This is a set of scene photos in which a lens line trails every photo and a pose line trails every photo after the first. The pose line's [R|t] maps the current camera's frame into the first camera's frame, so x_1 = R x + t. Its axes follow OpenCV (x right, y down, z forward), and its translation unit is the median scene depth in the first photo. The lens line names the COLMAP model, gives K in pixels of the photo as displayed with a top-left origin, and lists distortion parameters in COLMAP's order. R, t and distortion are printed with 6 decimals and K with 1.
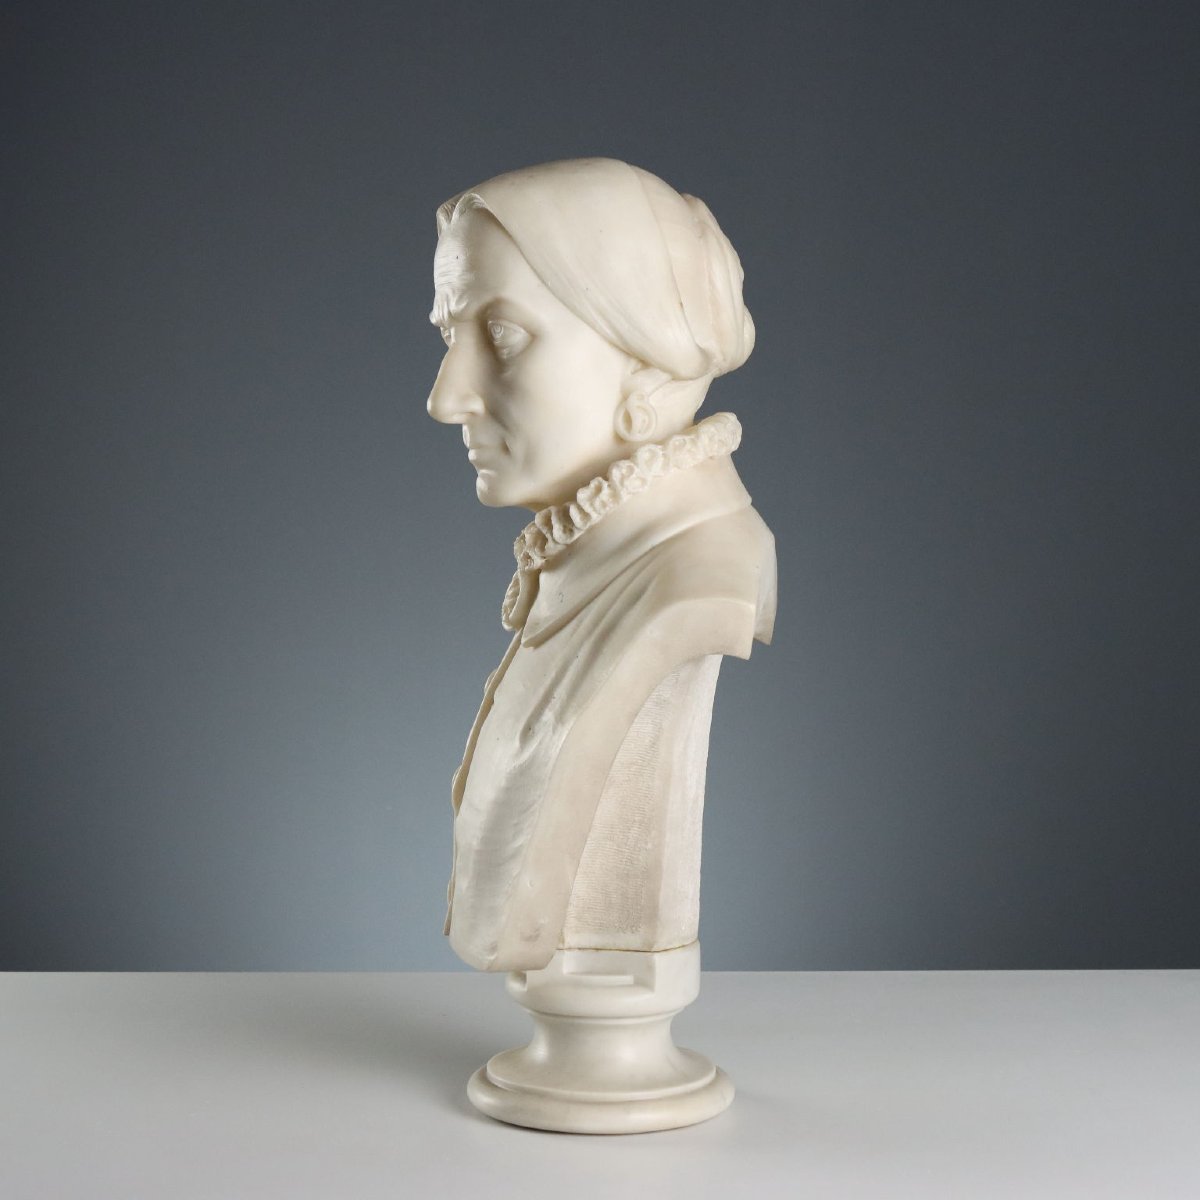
lens RADIAL K [[3031.2, 0, 600.4], [0, 3031.2, 601.0], [0, 0, 1]] dist [0.037600, 0.000000]
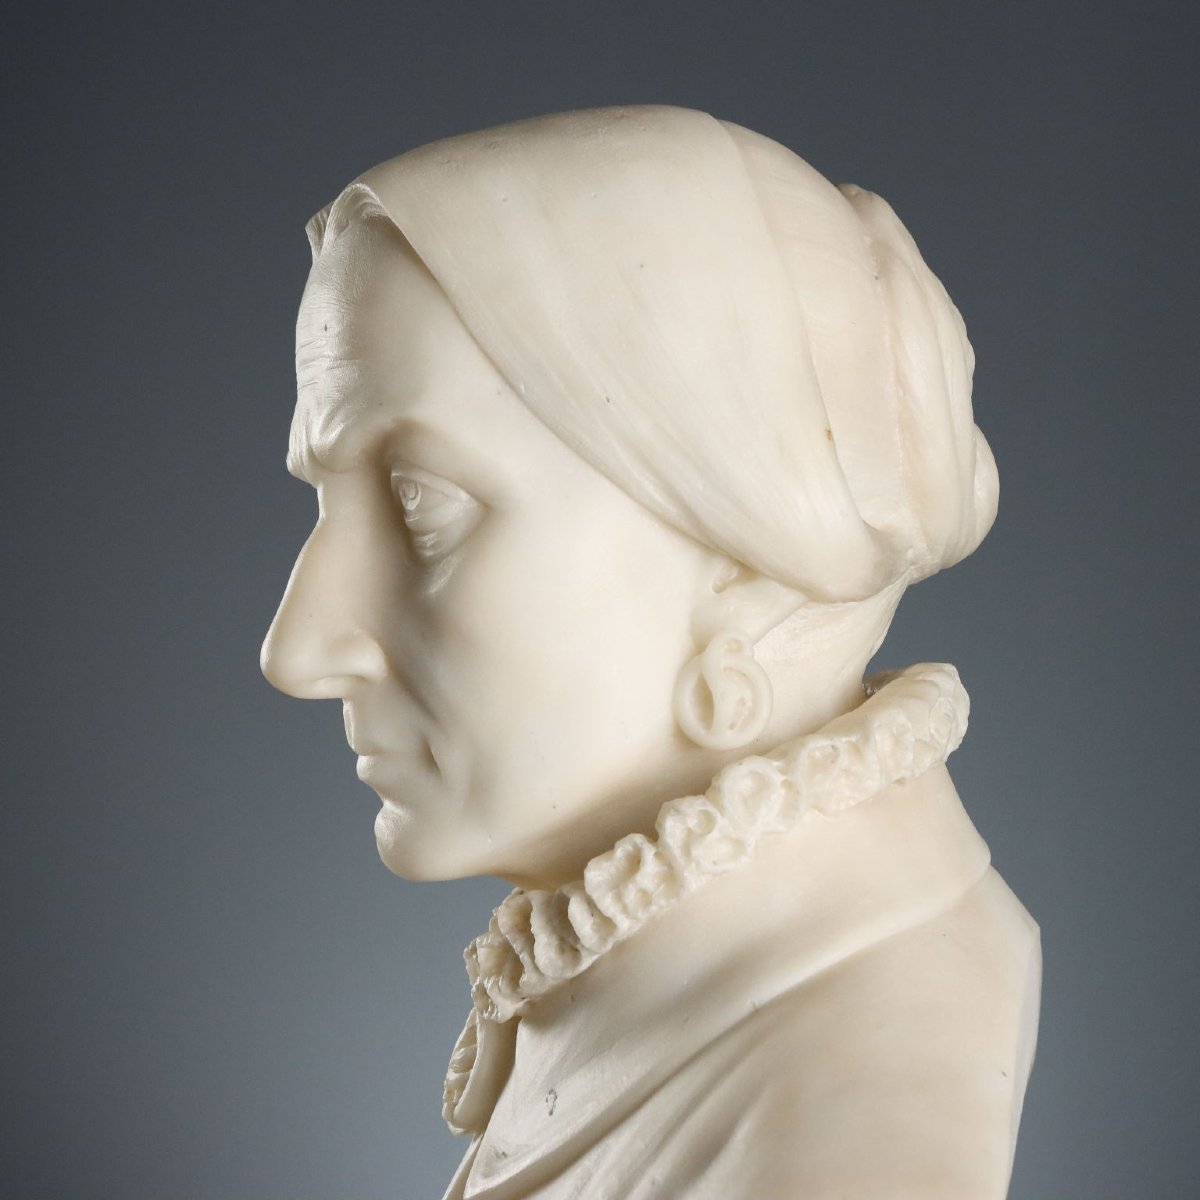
lens RADIAL K [[2546.8, 0, 599.5], [0, 2546.8, 598.8], [0, 0, 1]] dist [-0.050094, 0.000000]
pose [[0.995097, 0.003921, -0.098822, 0.029917], [-0.003737, 0.999991, 0.002042, -0.074419], [0.098829, -0.001662, 0.995103, 0.632149]]
